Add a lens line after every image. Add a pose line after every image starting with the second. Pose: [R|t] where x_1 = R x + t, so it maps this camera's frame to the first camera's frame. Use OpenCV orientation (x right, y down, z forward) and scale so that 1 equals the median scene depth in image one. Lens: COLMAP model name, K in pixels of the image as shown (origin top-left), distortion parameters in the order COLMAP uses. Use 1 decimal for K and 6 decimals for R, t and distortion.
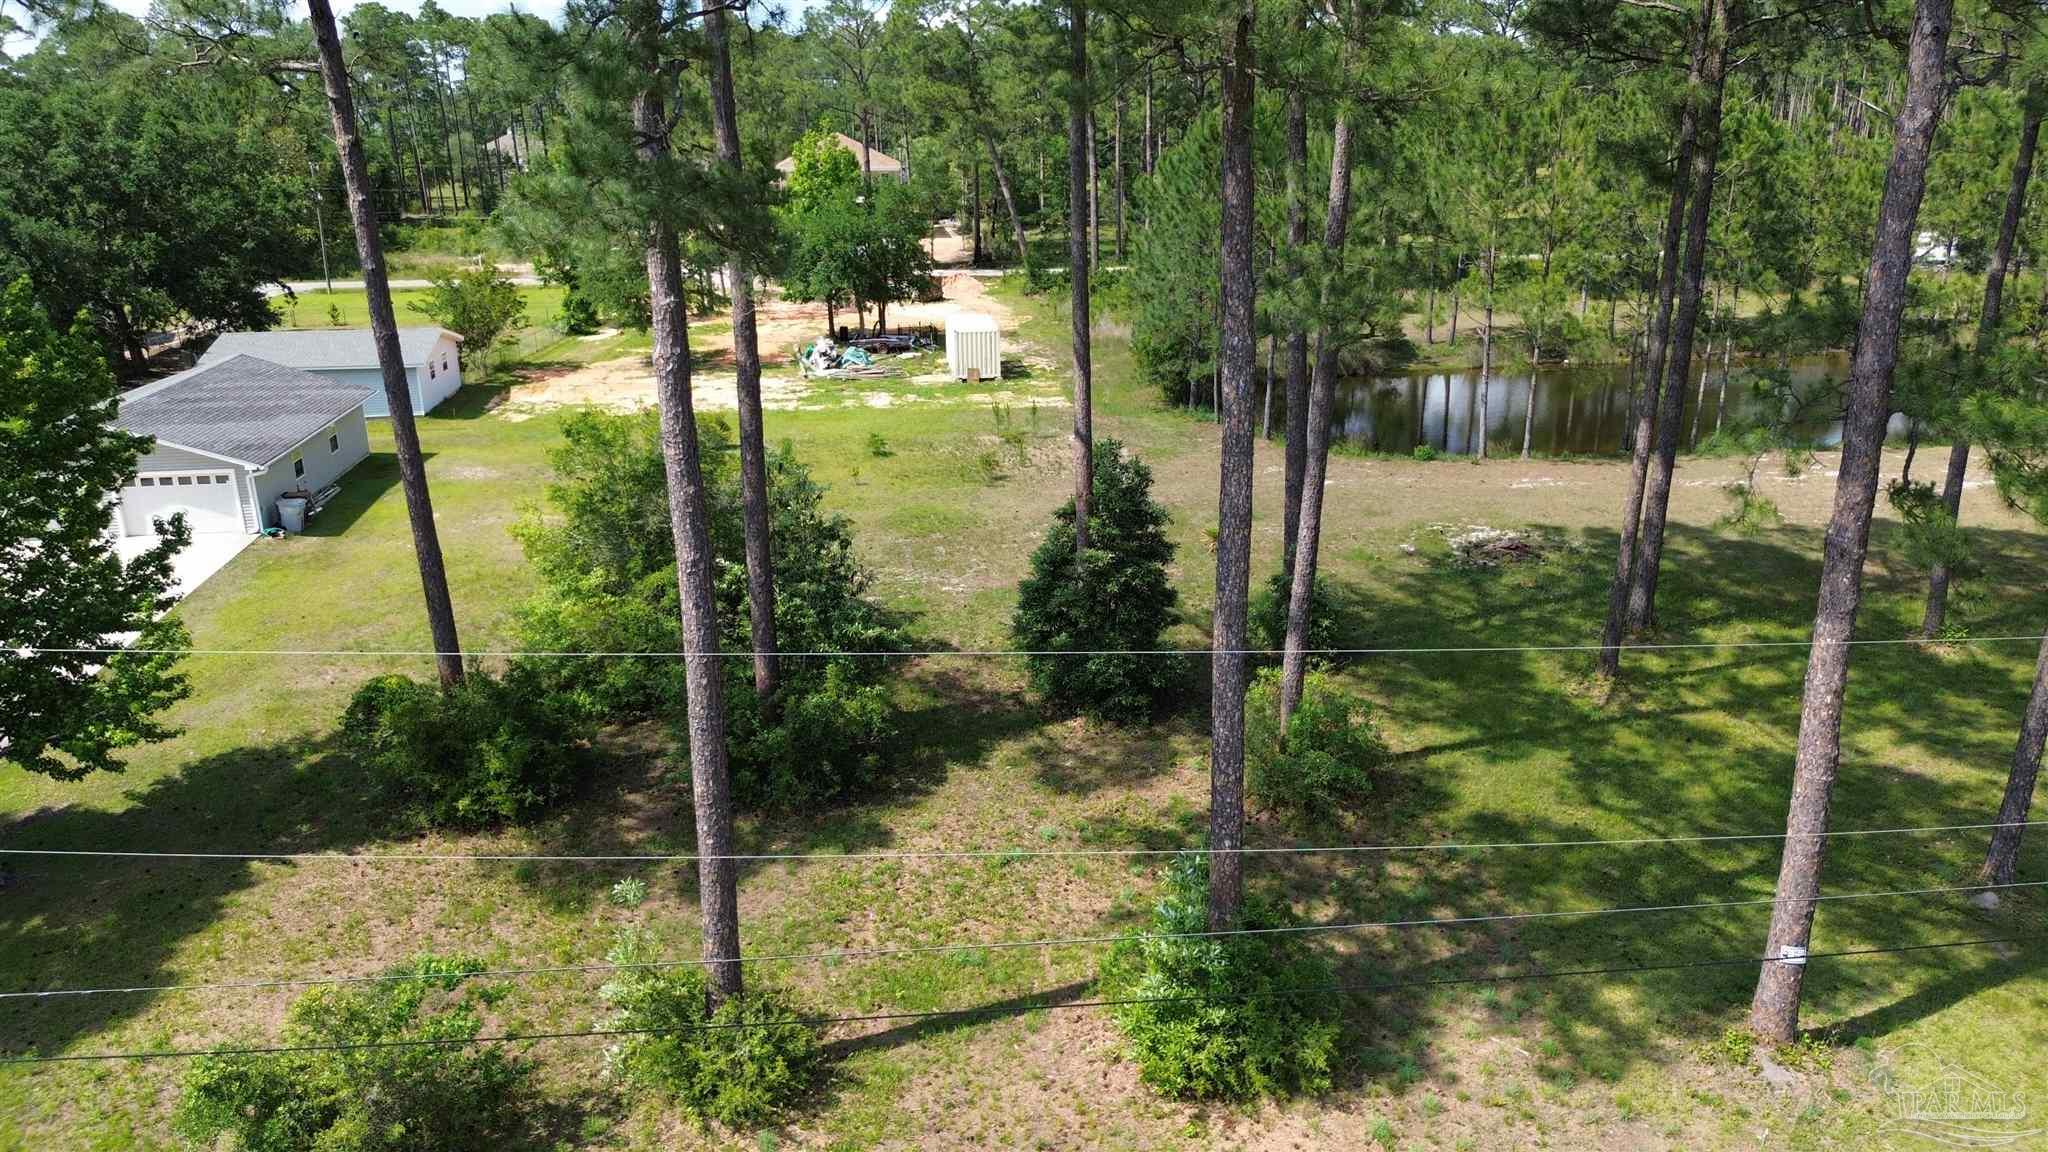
lens RADIAL K [[1450.7, 0, 1008.1], [0, 1450.7, 582.7], [0, 0, 1]] dist [0.054796, -0.056191]
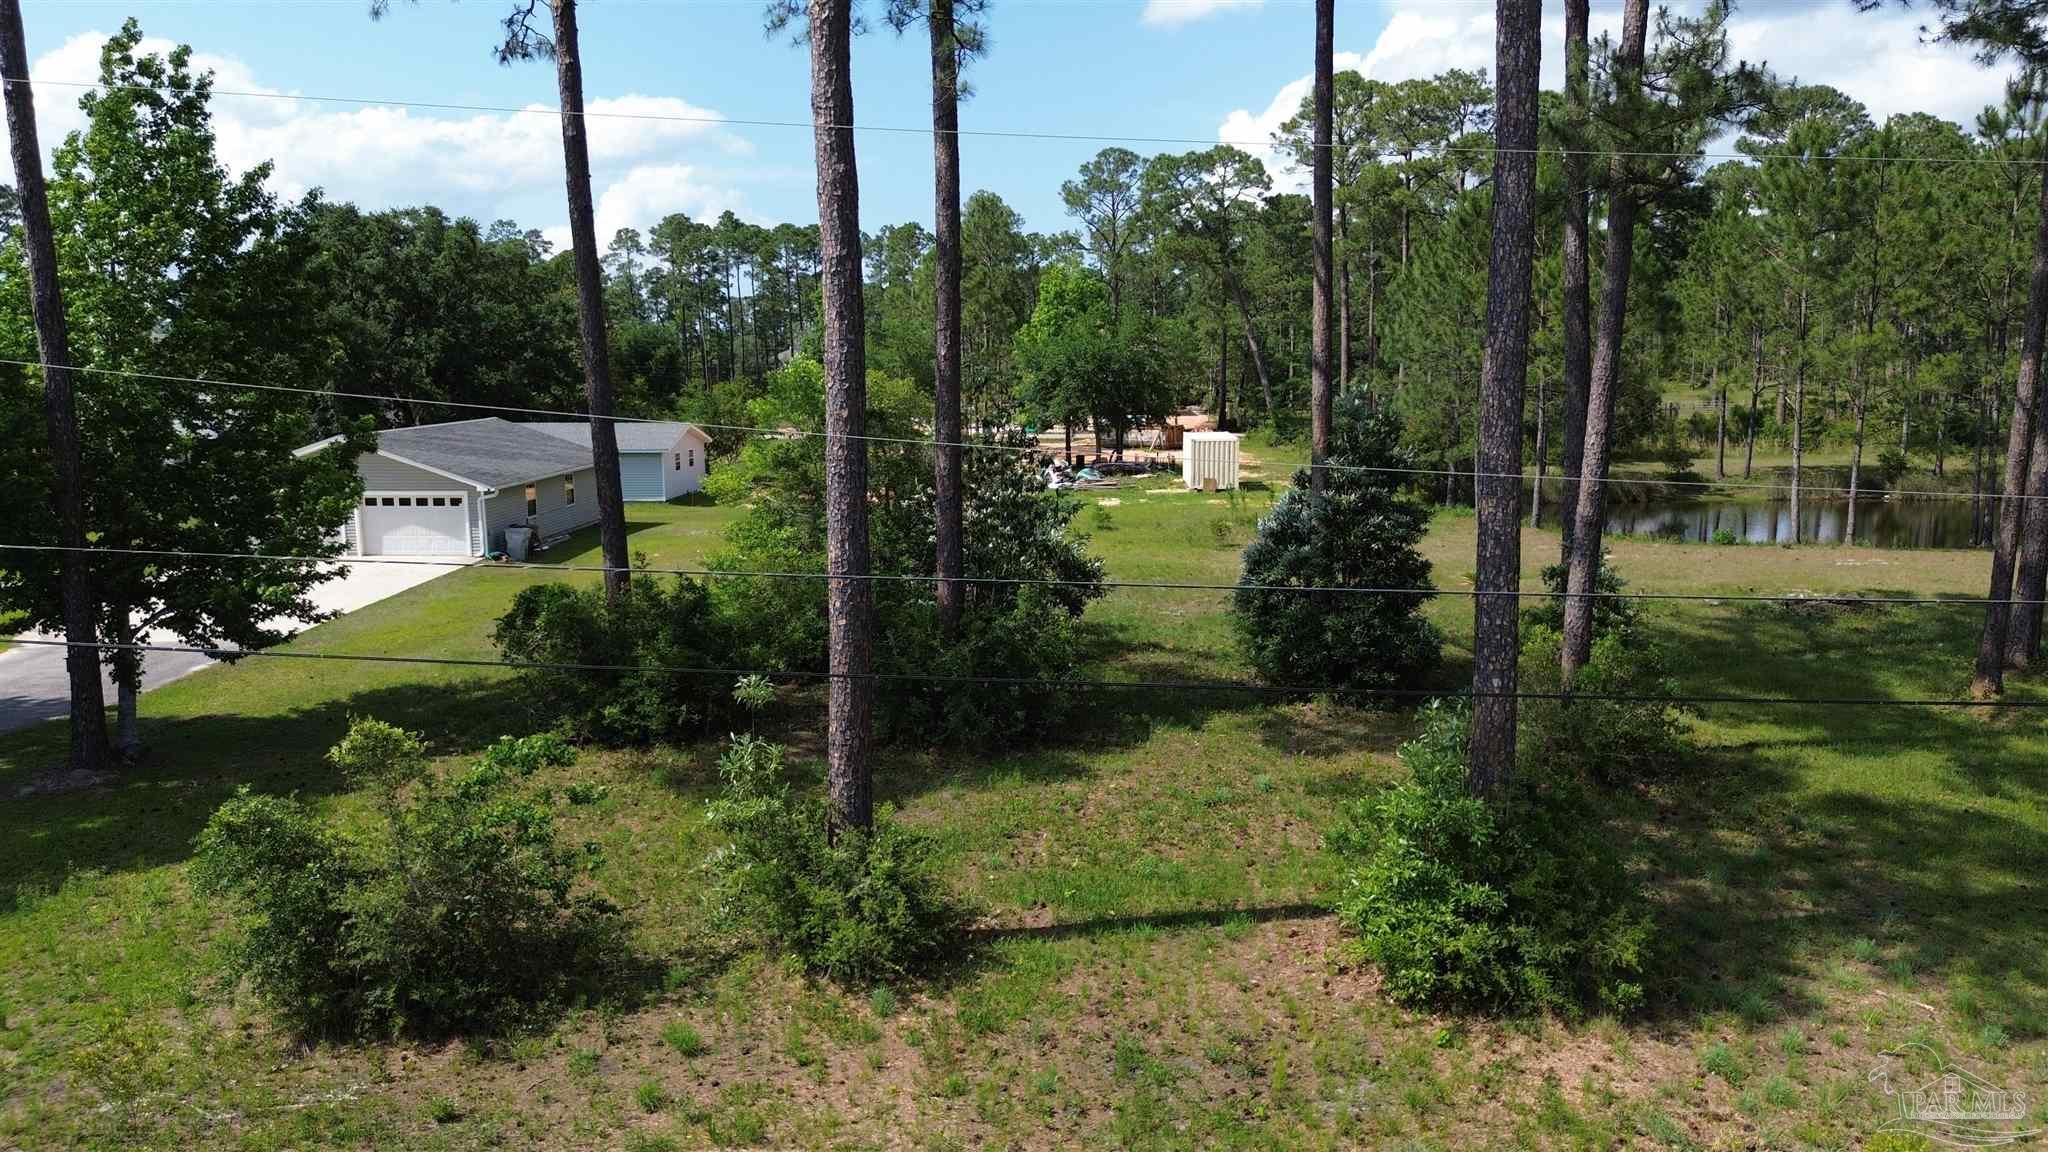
lens RADIAL K [[1450.7, 0, 1008.1], [0, 1450.7, 582.7], [0, 0, 1]] dist [0.054796, -0.056191]
pose [[0.985324, 0.032630, -0.167546, 0.017560], [-0.058102, 0.987059, -0.149462, 0.189978], [0.160501, 0.157004, 0.974469, 0.147189]]
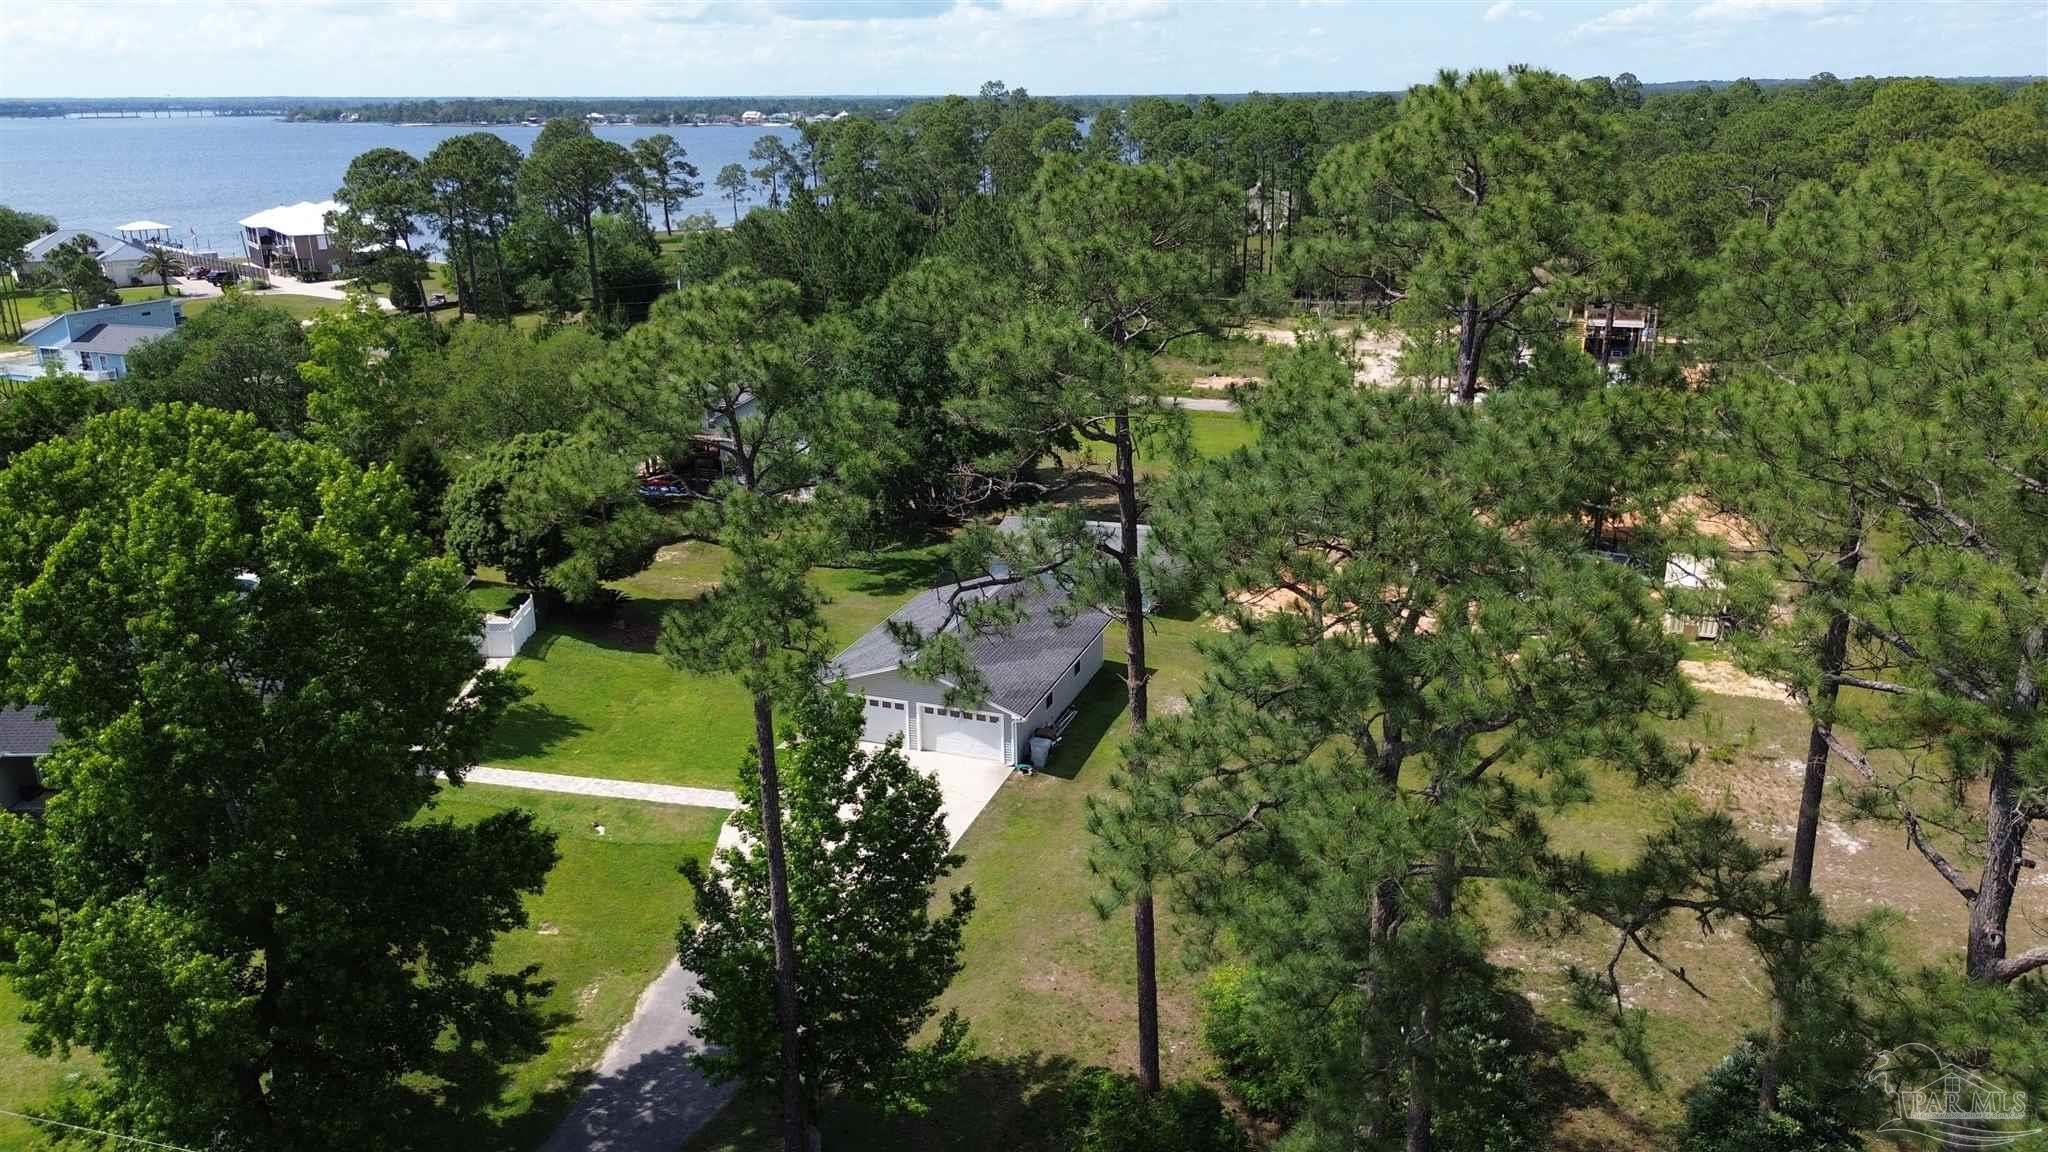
lens RADIAL K [[1450.7, 0, 1008.1], [0, 1450.7, 582.7], [0, 0, 1]] dist [0.054796, -0.056191]
pose [[0.887260, 0.141937, -0.438888, -0.021074], [-0.146558, 0.988922, 0.023538, -0.358418], [0.437367, 0.043438, 0.898233, -0.138978]]
